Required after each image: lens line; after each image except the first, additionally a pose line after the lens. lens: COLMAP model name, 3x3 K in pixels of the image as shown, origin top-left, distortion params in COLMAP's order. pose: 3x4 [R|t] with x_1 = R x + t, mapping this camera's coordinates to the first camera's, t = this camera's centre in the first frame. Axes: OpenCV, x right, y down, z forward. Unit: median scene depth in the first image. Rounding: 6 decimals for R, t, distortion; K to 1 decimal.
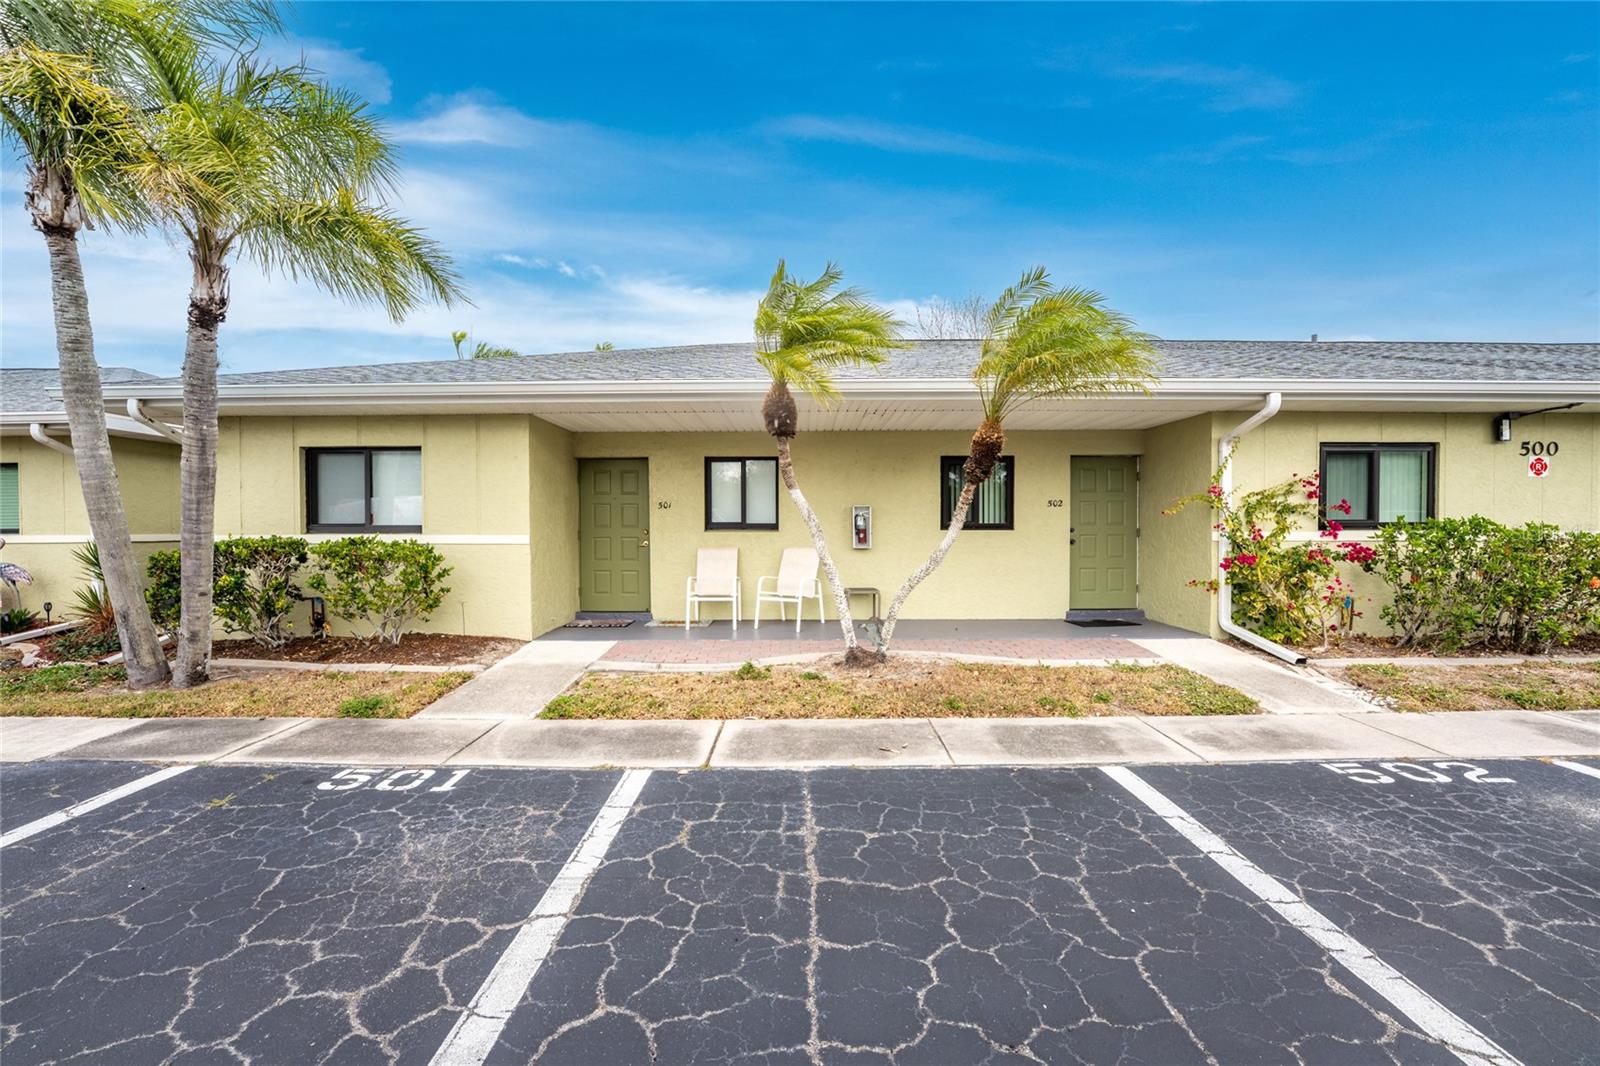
lens RADIAL K [[640.4, 0, 800.0], [0, 640.4, 533.0], [0, 0, 1]] dist [-0.033288, 0.006393]
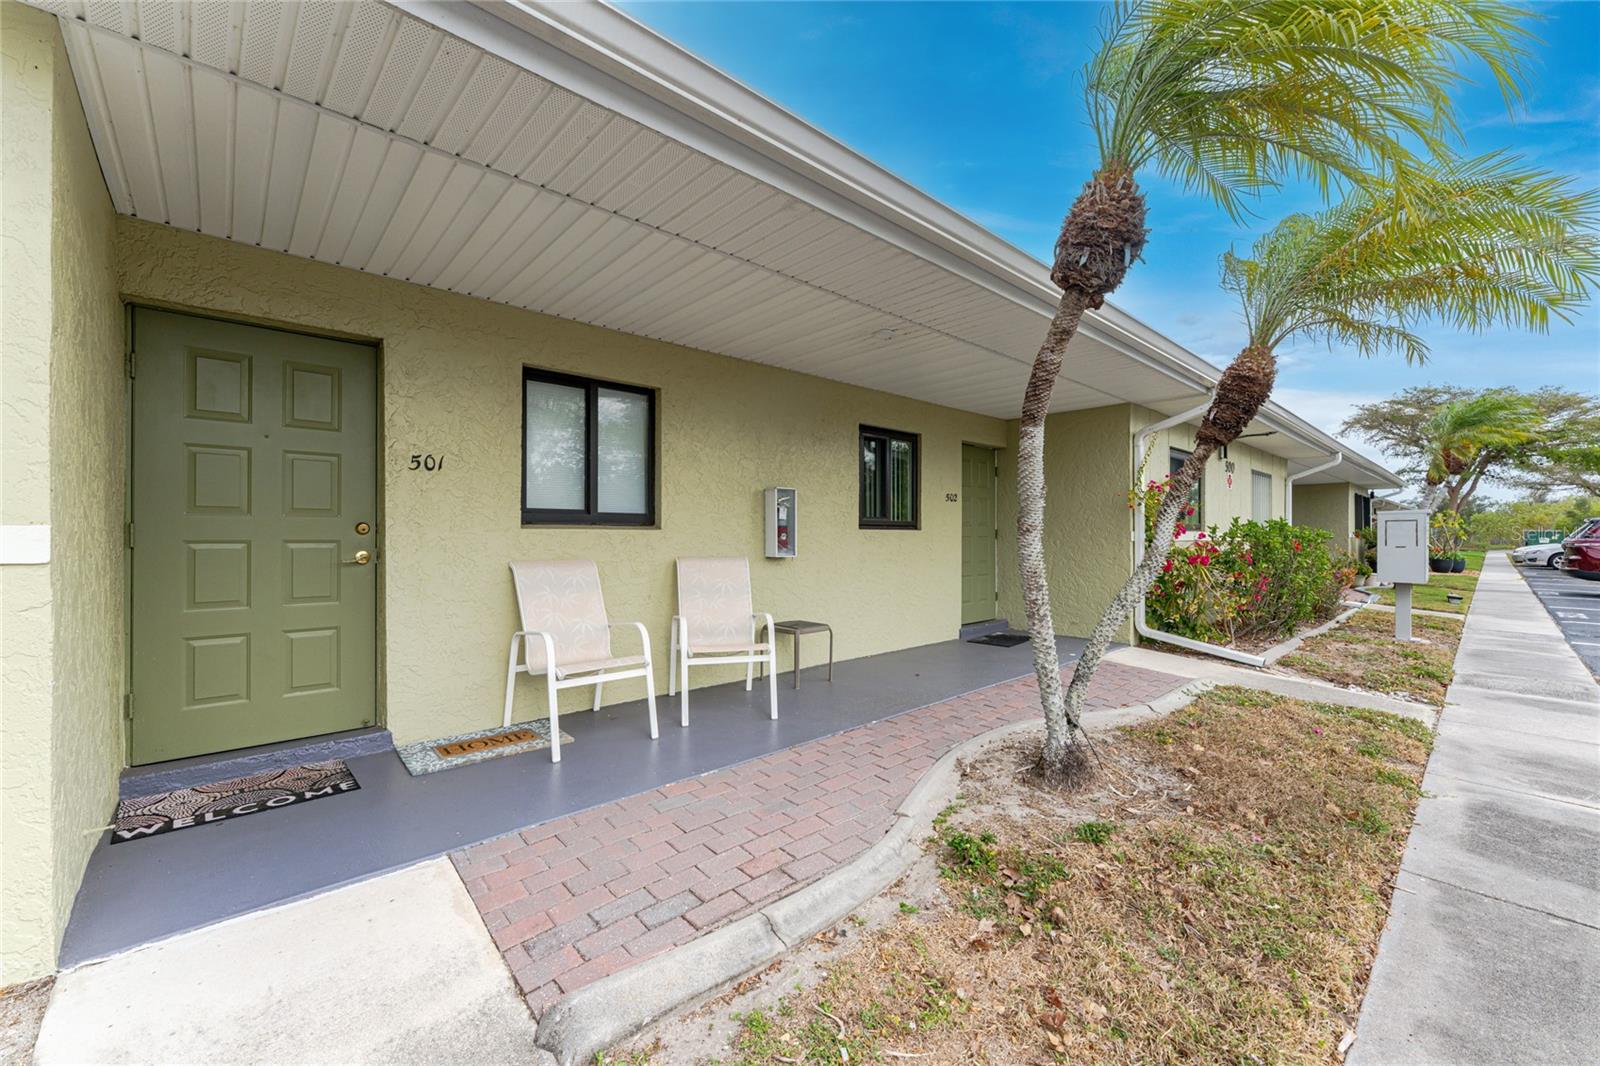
lens RADIAL K [[647.3, 0, 785.3], [0, 647.3, 532.2], [0, 0, 1]] dist [0.000602, 0.000046]
pose [[0.750867, 0.005876, 0.660428, -0.555632], [0.005031, 0.999881, -0.014616, 0.015742], [-0.660435, 0.014297, 0.750747, 0.936652]]
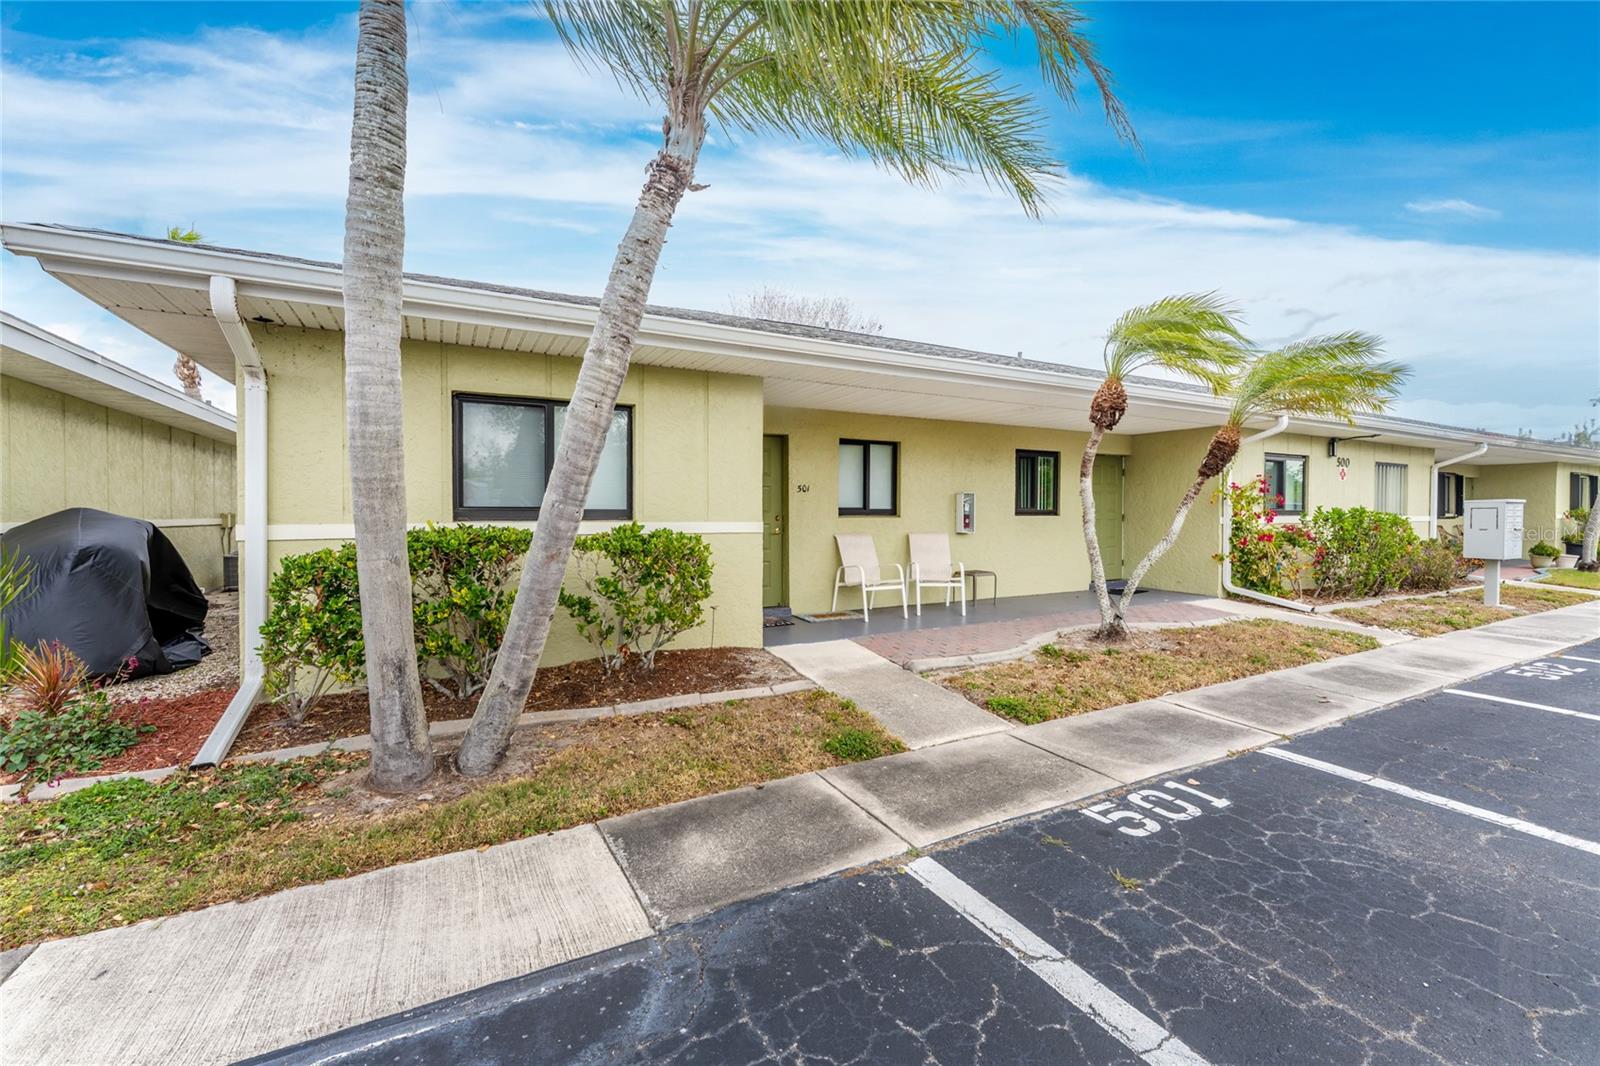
lens RADIAL K [[632.9, 0, 793.0], [0, 632.9, 521.6], [0, 0, 1]] dist [0.001386, -0.000182]
pose [[0.889977, -0.004437, 0.455984, -1.128669], [0.001662, 0.999978, 0.006487, -0.003977], [-0.456003, -0.005016, 0.889964, 0.349128]]
